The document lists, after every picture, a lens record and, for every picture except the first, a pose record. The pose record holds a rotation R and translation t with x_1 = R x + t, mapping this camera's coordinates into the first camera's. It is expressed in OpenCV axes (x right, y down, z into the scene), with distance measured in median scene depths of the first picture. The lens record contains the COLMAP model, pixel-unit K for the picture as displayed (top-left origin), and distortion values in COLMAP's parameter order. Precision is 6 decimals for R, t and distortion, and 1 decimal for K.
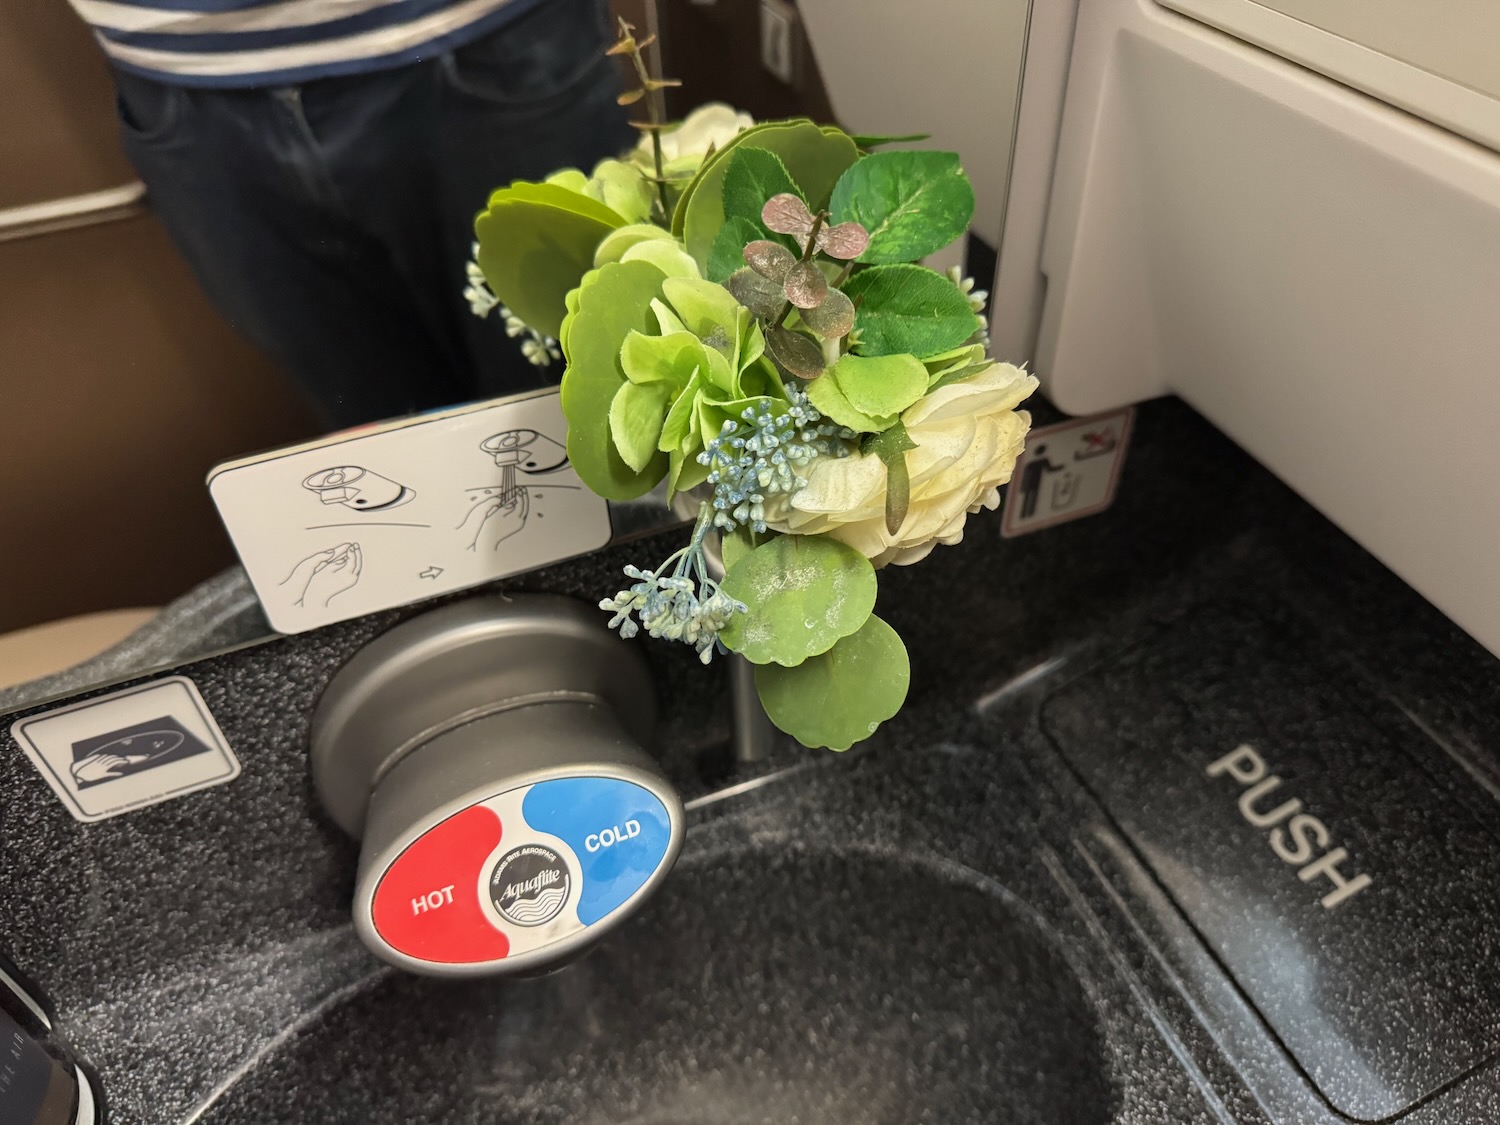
lens RADIAL K [[1099.9, 0, 742.7], [0, 1099.9, 587.4], [0, 0, 1]] dist [0.008932, -0.040129]
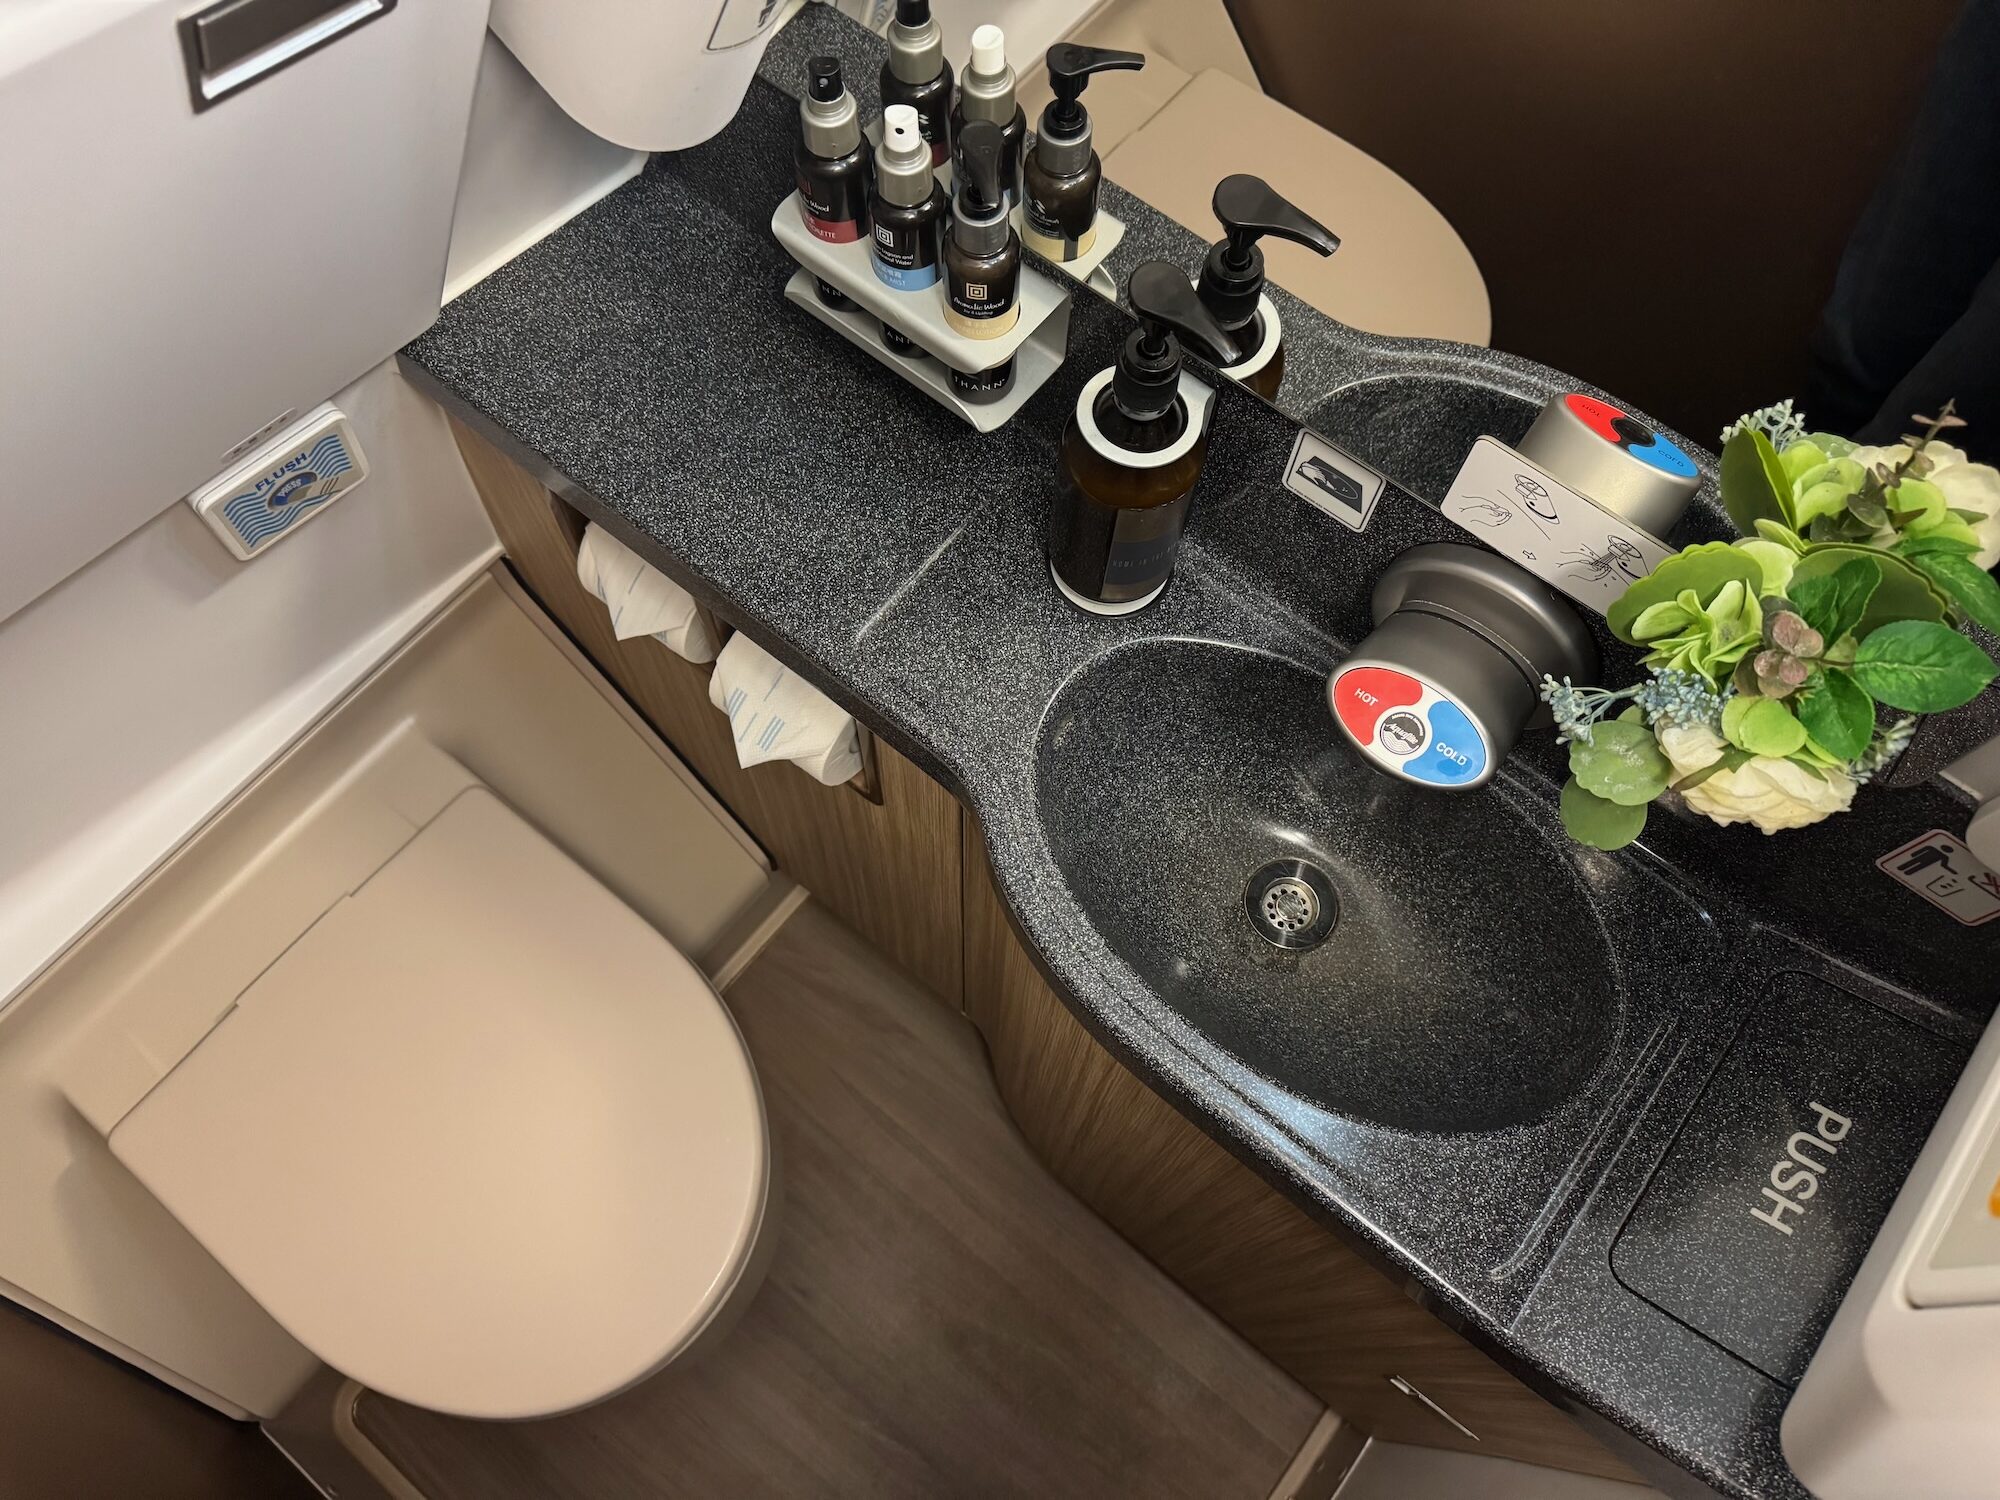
lens RADIAL K [[1466.5, 0, 990.3], [0, 1466.5, 783.2], [0, 0, 1]] dist [0.008932, -0.040129]
pose [[0.499253, 0.819762, -0.280601, 0.179985], [-0.623402, 0.564763, 0.540752, -0.477928], [0.601761, -0.095045, 0.793001, -1.124089]]
